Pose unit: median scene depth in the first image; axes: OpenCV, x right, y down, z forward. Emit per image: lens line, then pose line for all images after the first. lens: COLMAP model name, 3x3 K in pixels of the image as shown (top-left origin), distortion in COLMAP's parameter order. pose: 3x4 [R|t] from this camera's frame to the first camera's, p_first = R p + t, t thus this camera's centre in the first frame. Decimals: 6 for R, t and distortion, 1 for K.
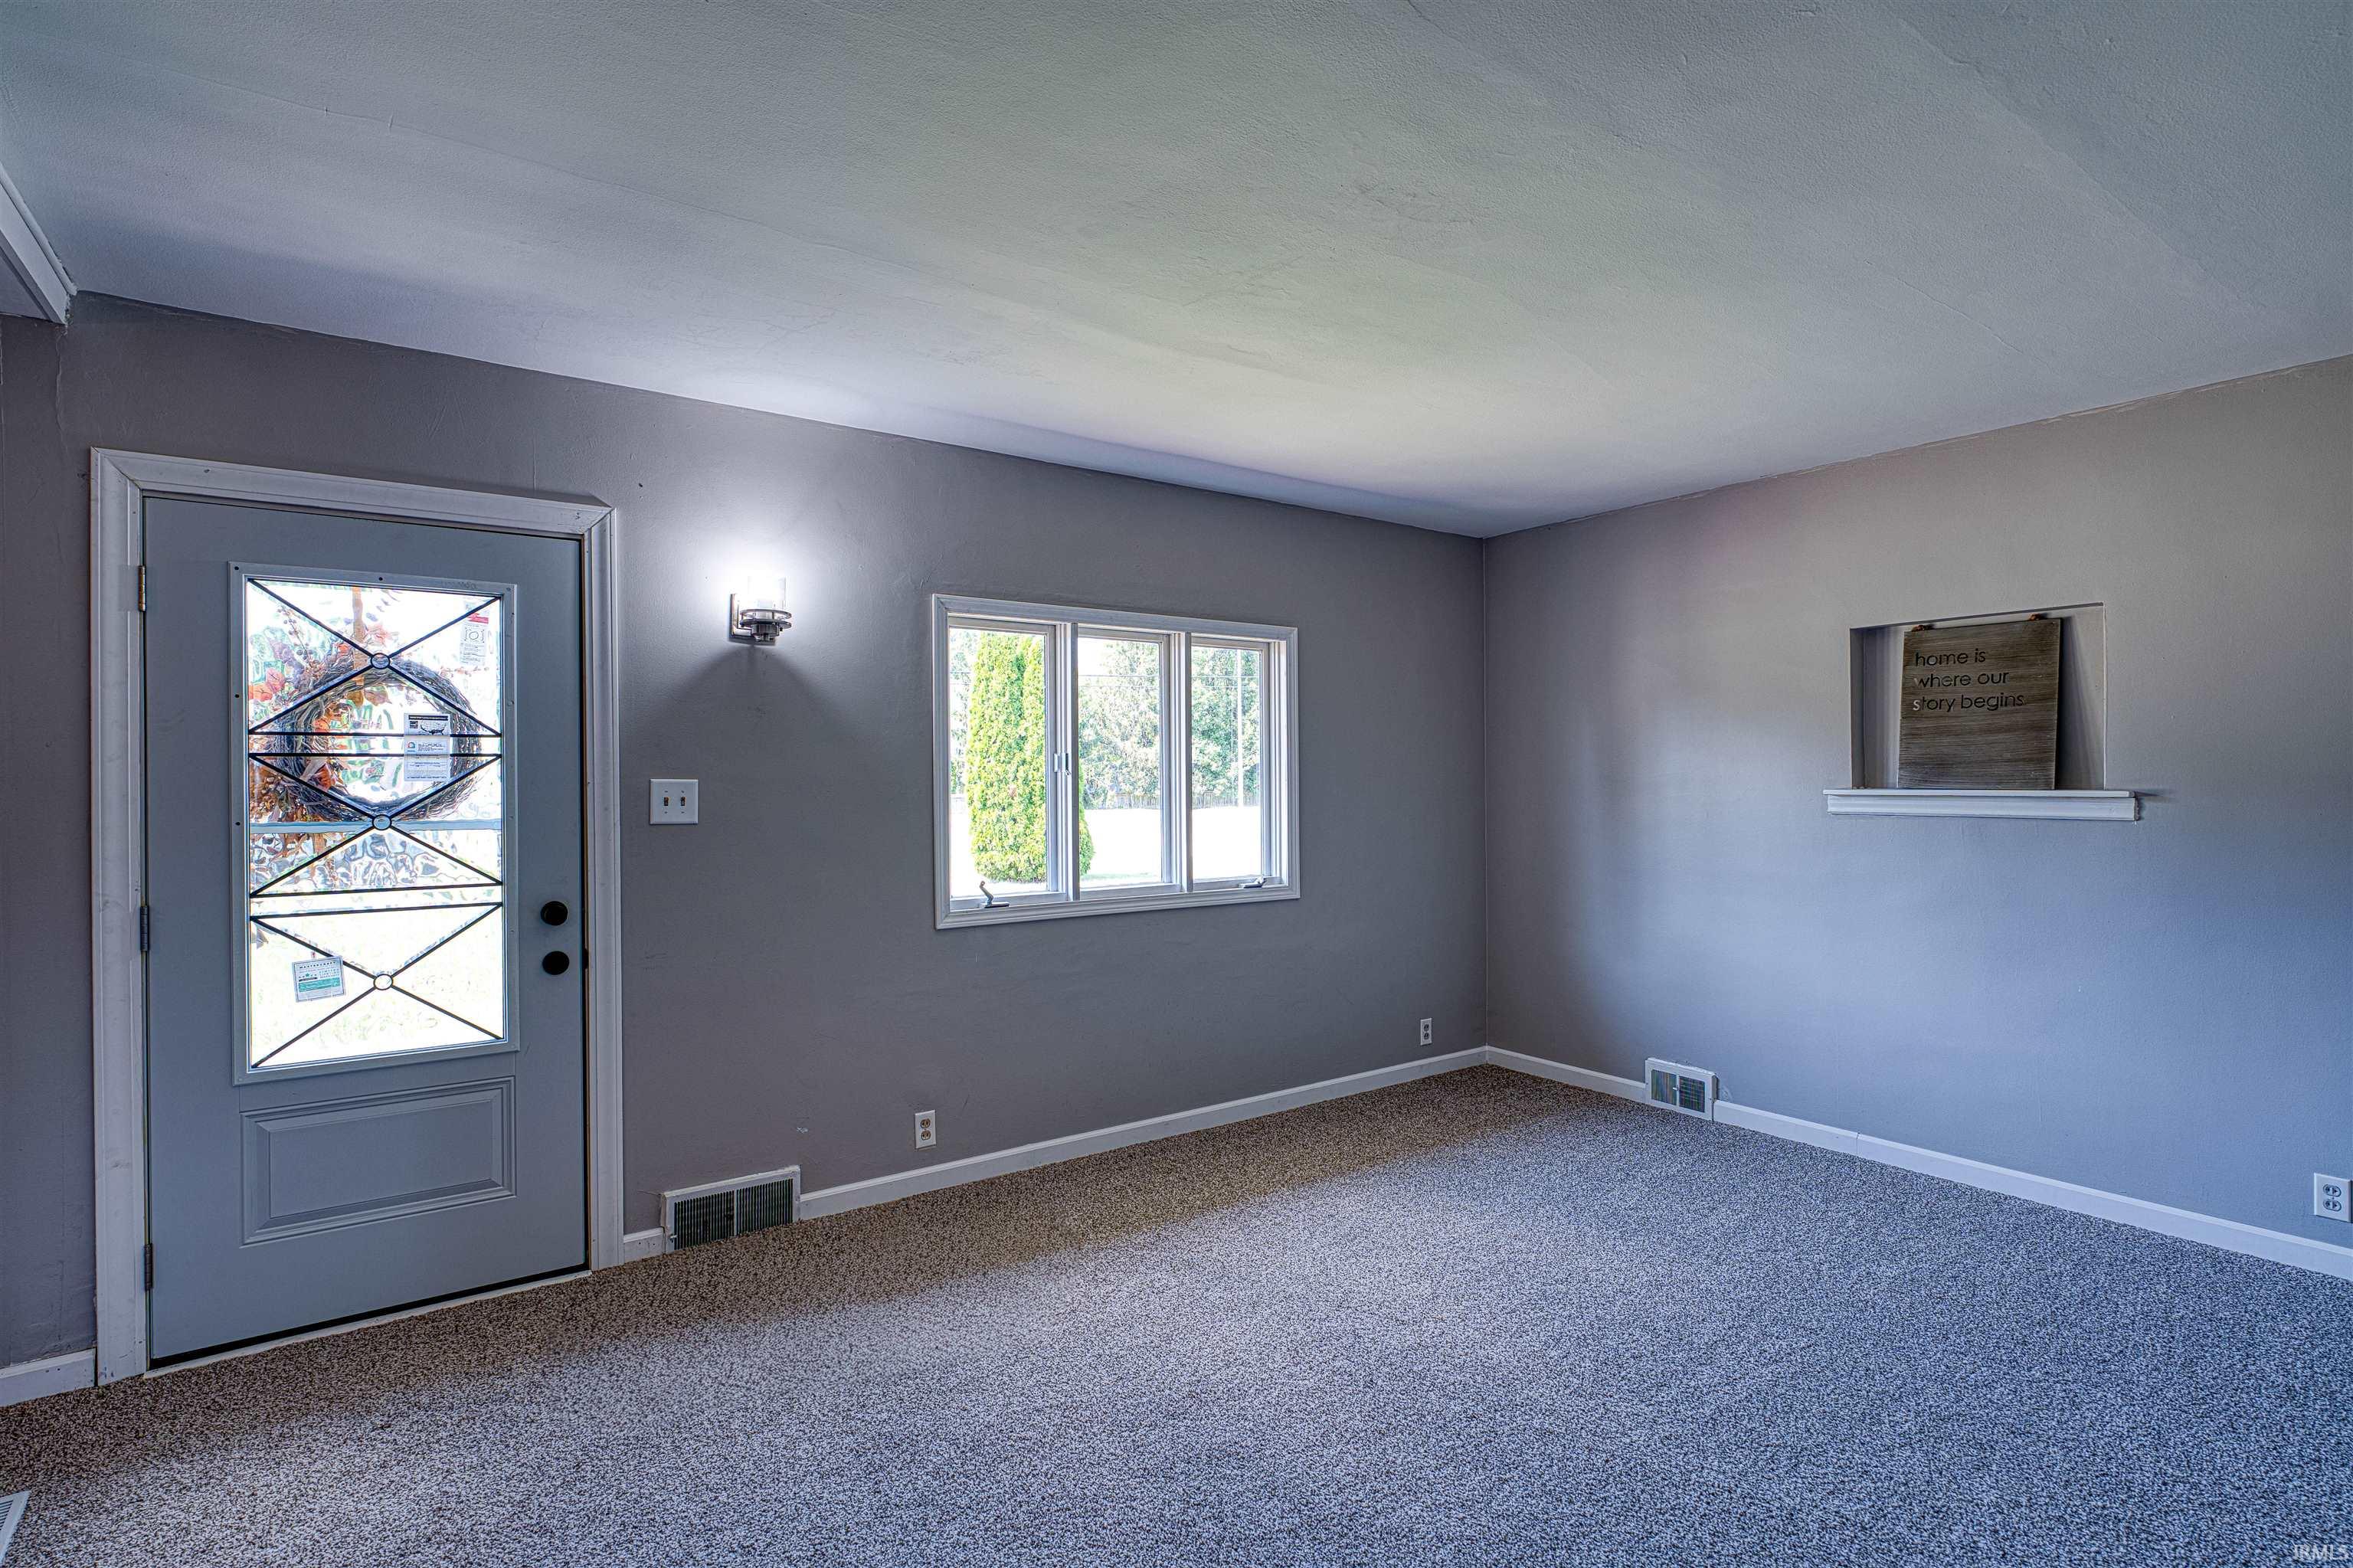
lens RADIAL K [[1126.1, 0, 1176.5], [0, 1126.1, 784.0], [0, 0, 1]] dist [-0.009225, 0.000256]
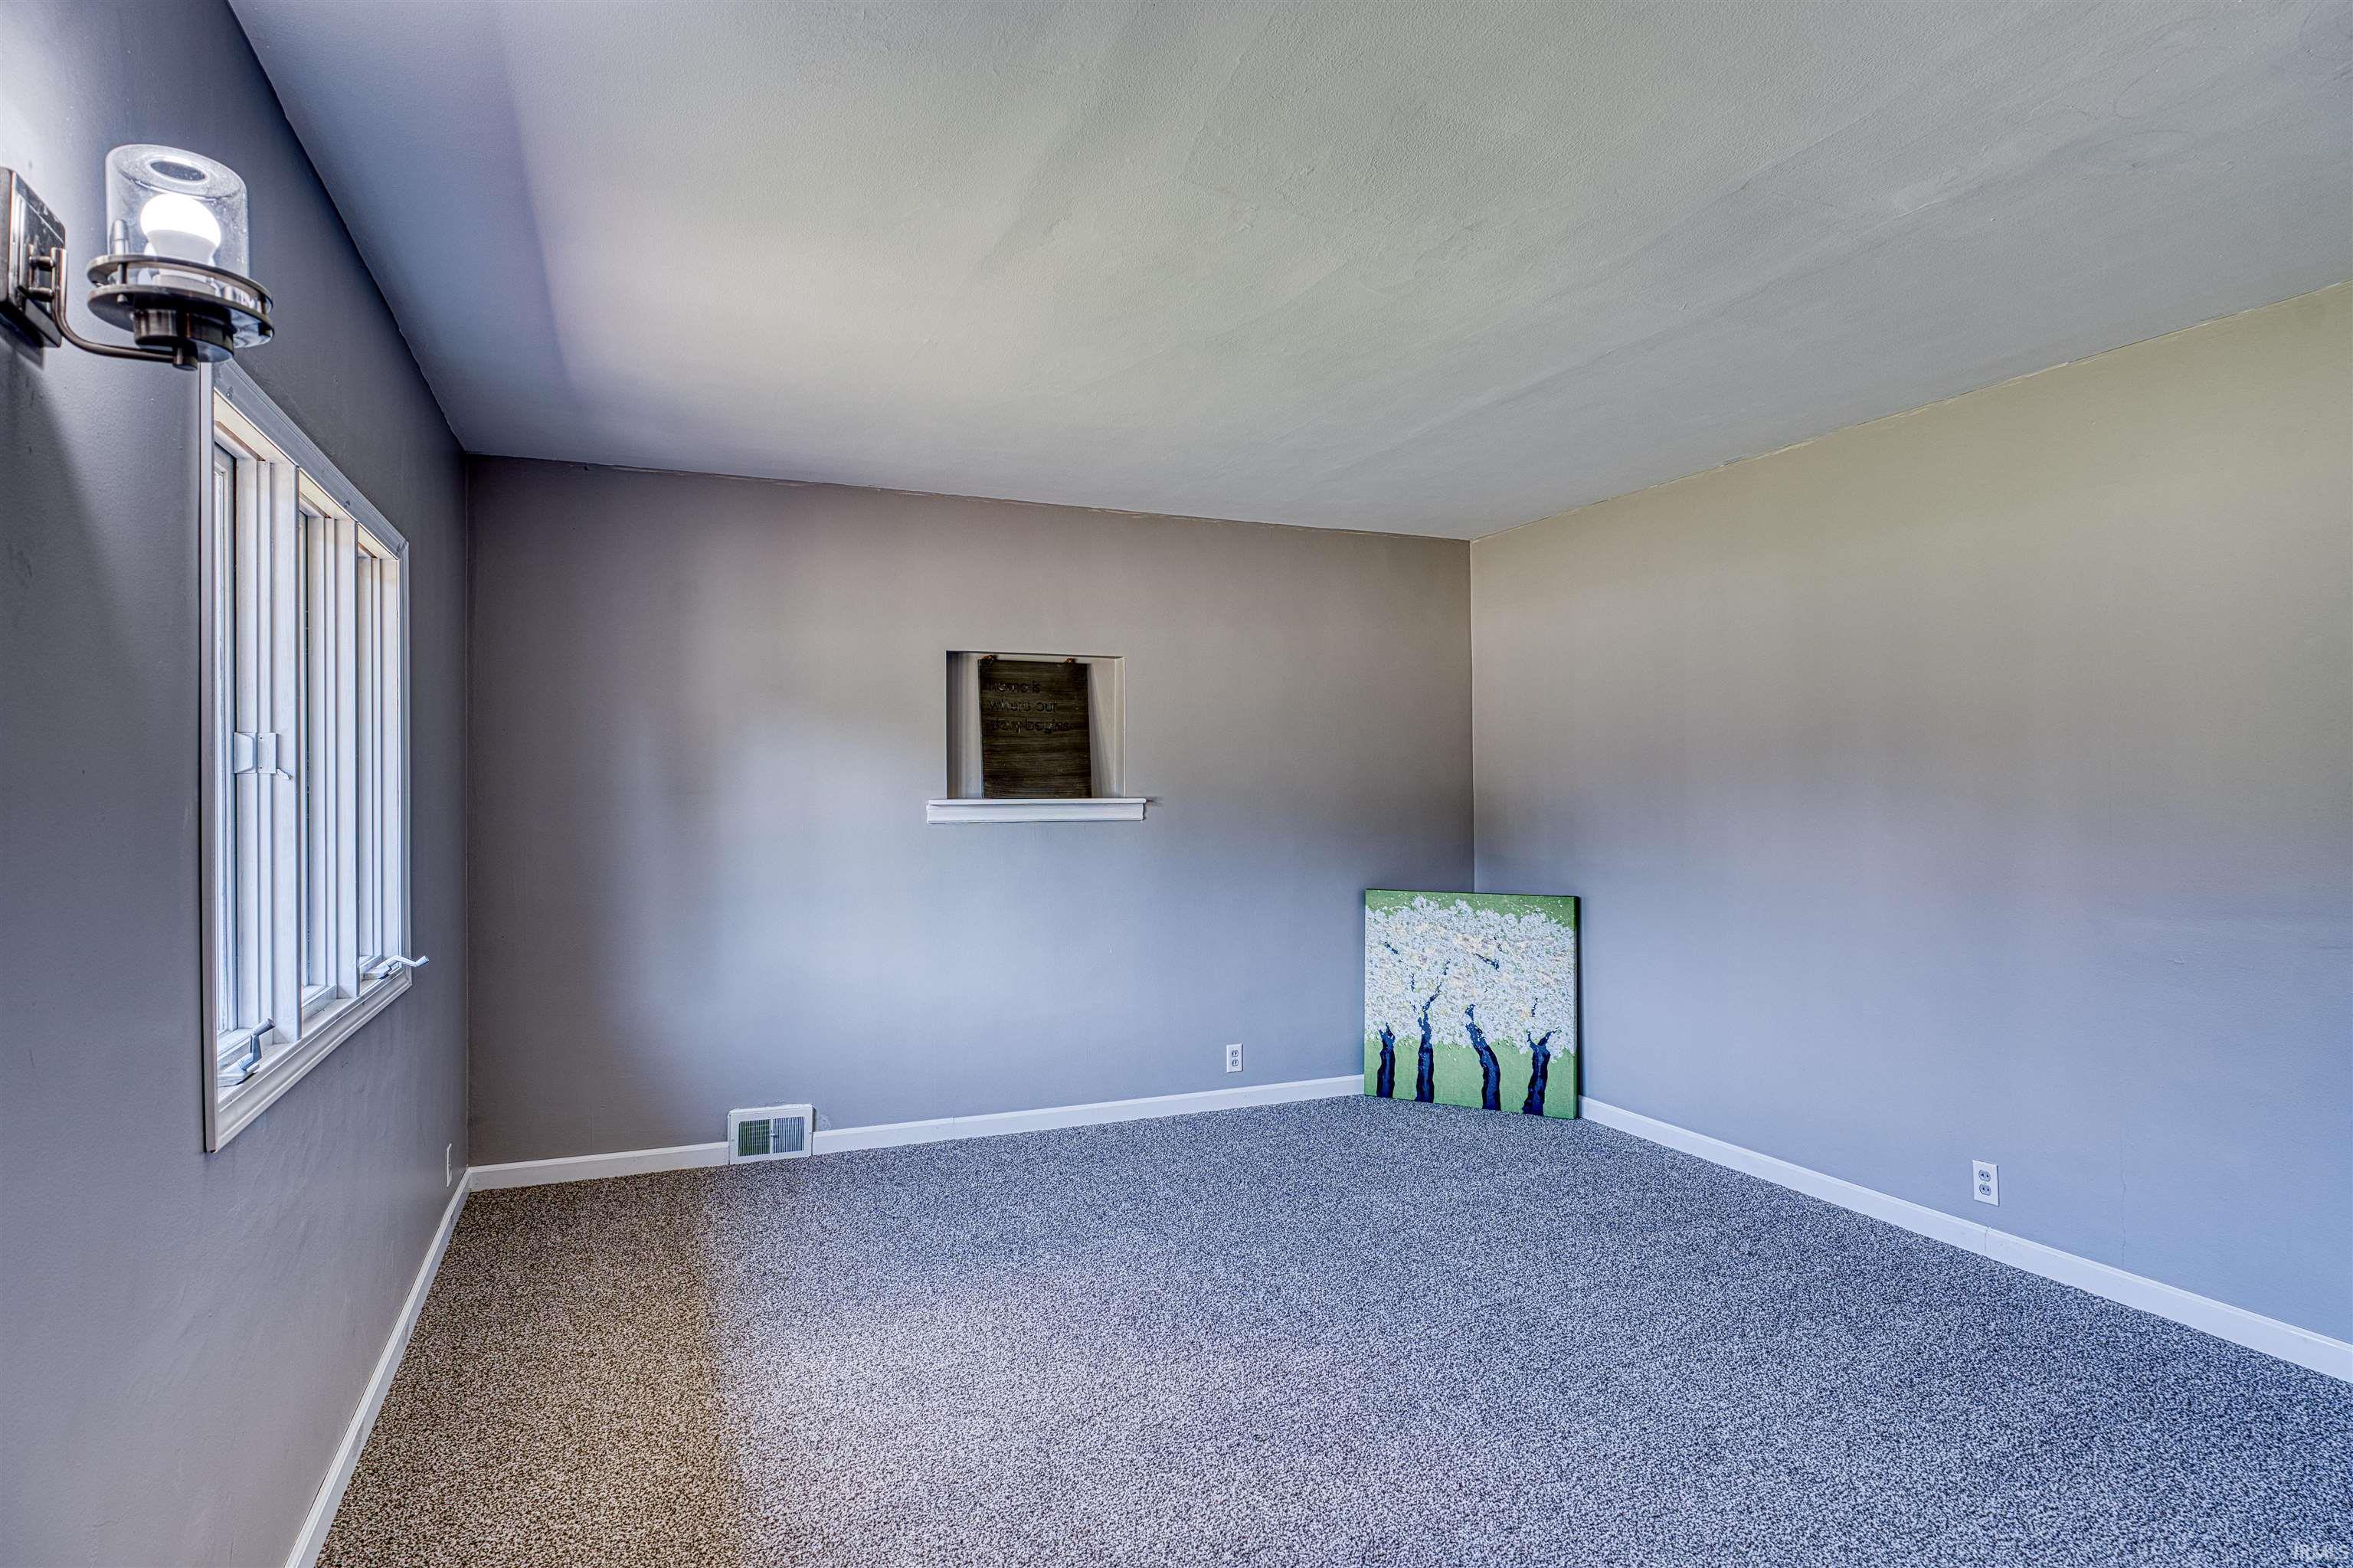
lens RADIAL K [[1278.9, 0, 1176.5], [0, 1278.9, 784.0], [0, 0, 1]] dist [-0.000288, -0.000035]
pose [[0.218786, 0.007051, 0.975748, -0.603806], [0.007187, 0.999935, -0.008837, 0.002342], [-0.975747, 0.008946, 0.218721, 0.568835]]
